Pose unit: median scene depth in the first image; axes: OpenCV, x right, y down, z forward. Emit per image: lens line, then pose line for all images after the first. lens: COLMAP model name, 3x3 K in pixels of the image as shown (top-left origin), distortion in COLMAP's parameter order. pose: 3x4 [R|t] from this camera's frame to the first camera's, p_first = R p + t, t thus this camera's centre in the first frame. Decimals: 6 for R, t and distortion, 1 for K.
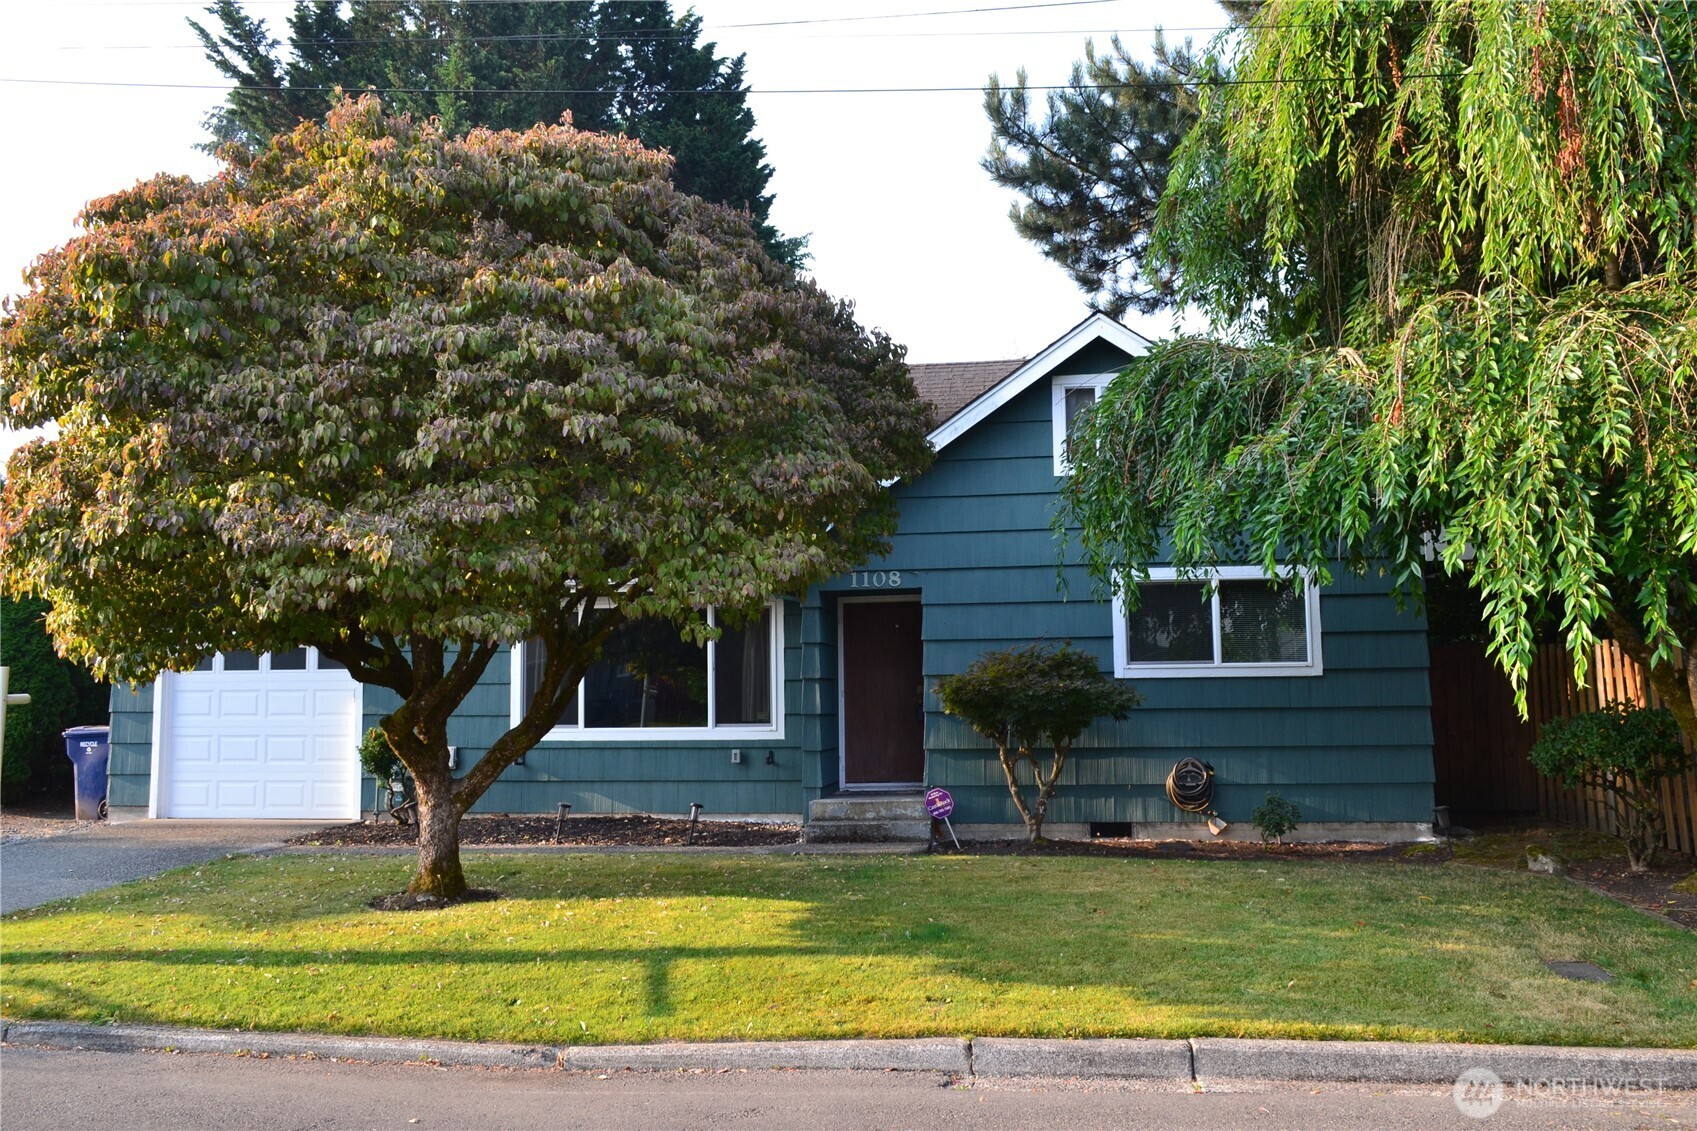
lens RADIAL K [[1368.2, 0, 848.5], [0, 1368.2, 565.5], [0, 0, 1]] dist [-0.007137, 0.006030]
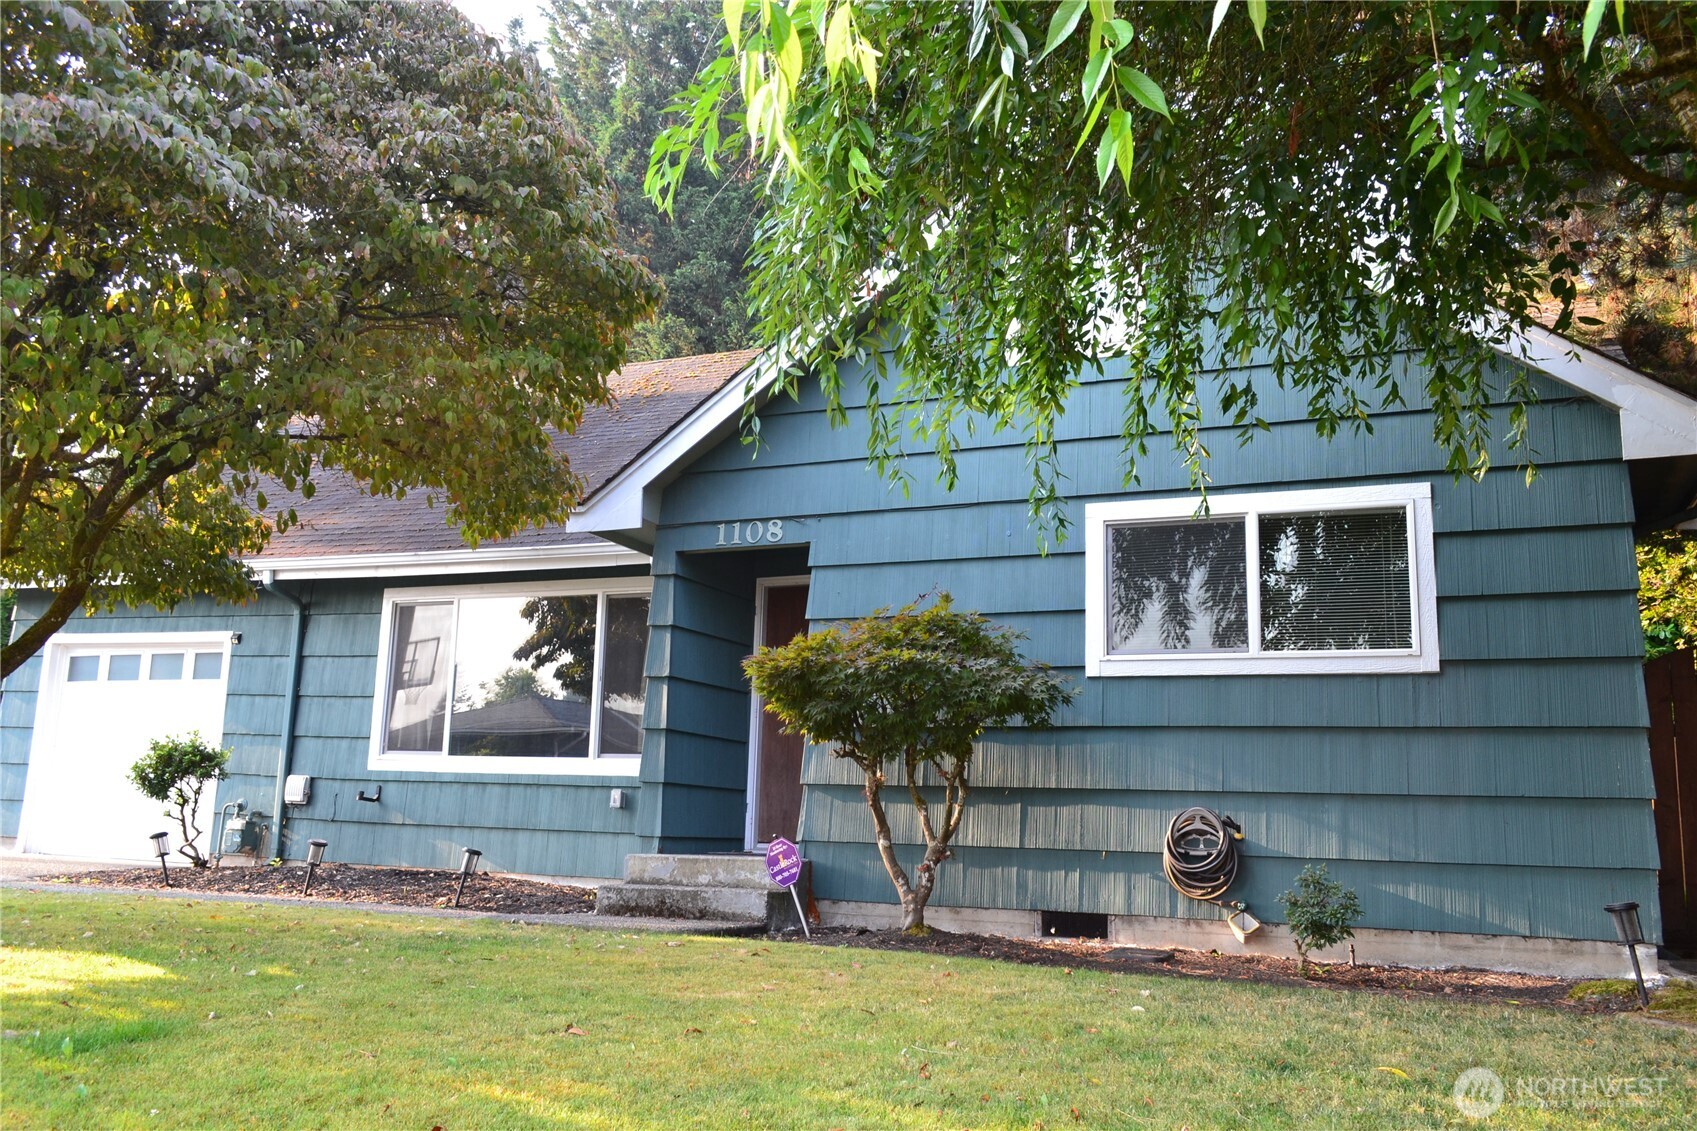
lens RADIAL K [[1368.2, 0, 848.5], [0, 1368.2, 565.5], [0, 0, 1]] dist [-0.007137, 0.006030]
pose [[0.959804, -0.011354, -0.280440, 0.268227], [-0.014306, 0.995904, -0.089284, 0.090107], [0.280305, 0.089707, 0.955710, 0.377652]]
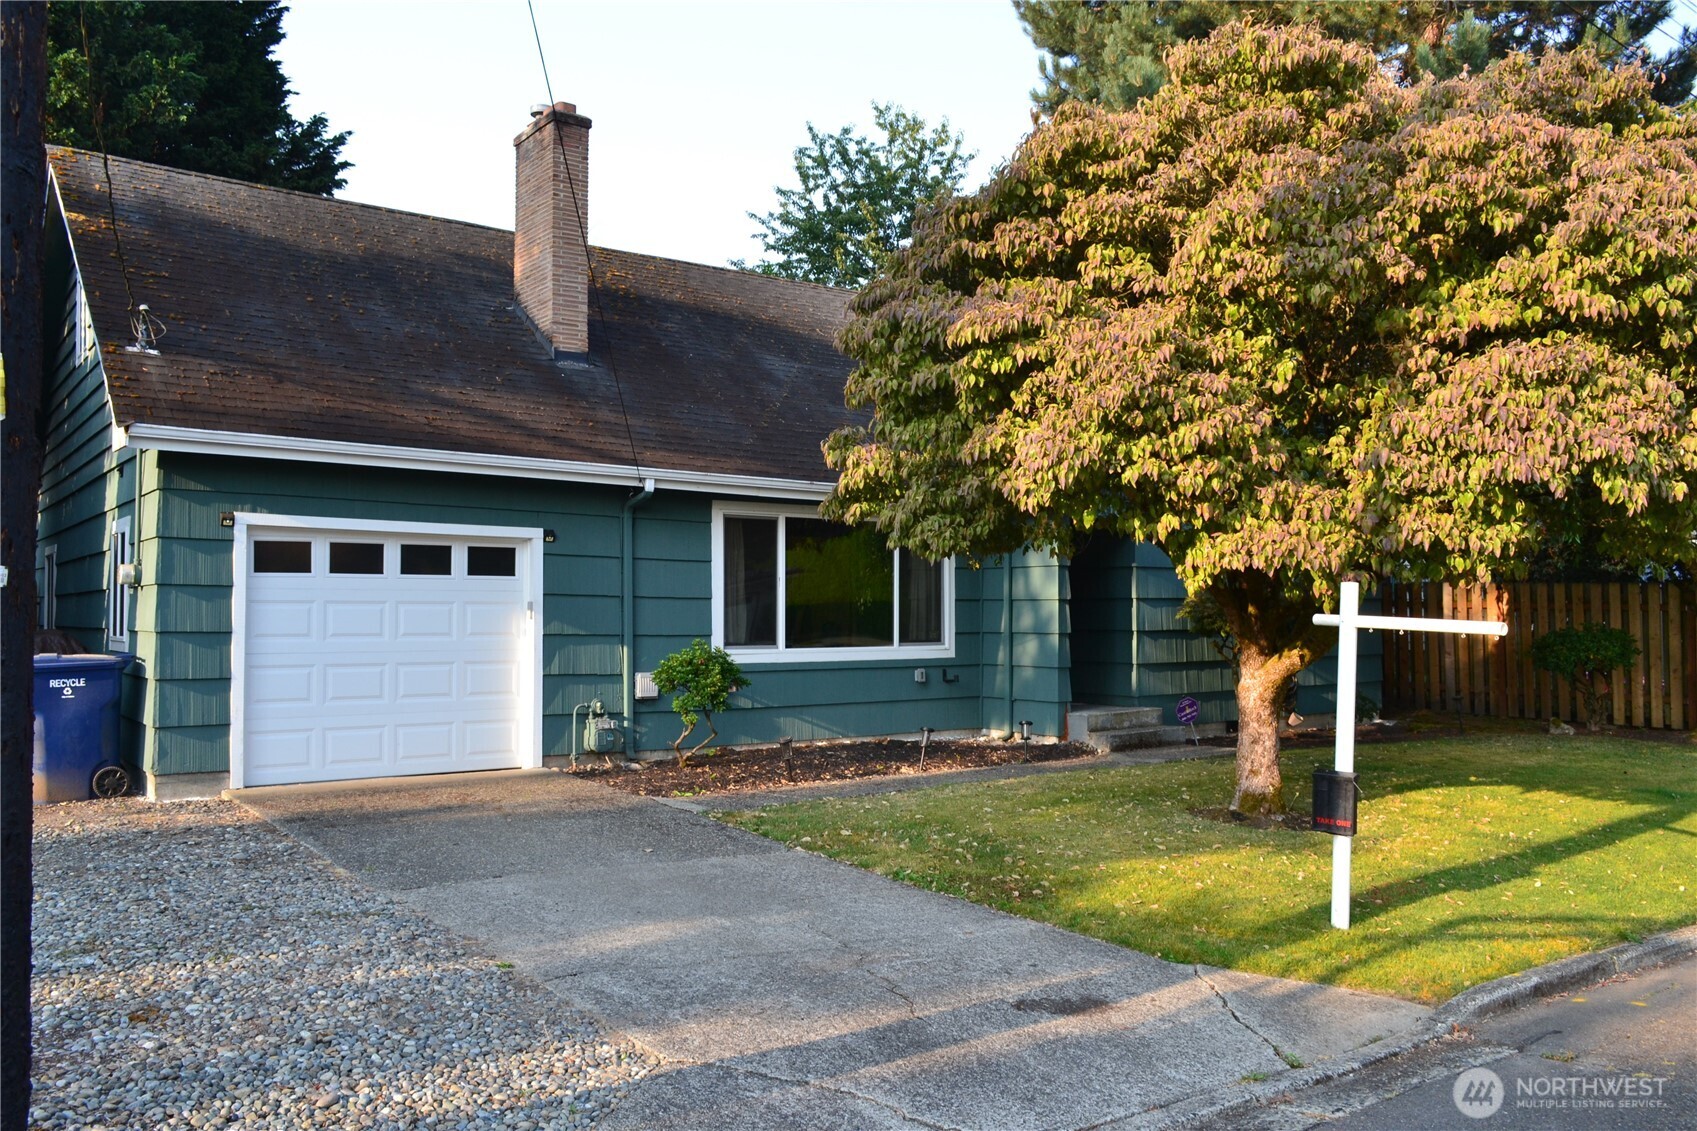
lens RADIAL K [[1346.7, 0, 853.1], [0, 1346.7, 565.3], [0, 0, 1]] dist [-0.013224, 0.006083]
pose [[0.720671, 0.032275, 0.692525, -0.896692], [-0.074361, 0.996752, 0.030930, 0.037804], [-0.689277, -0.073787, 0.720730, 0.379155]]
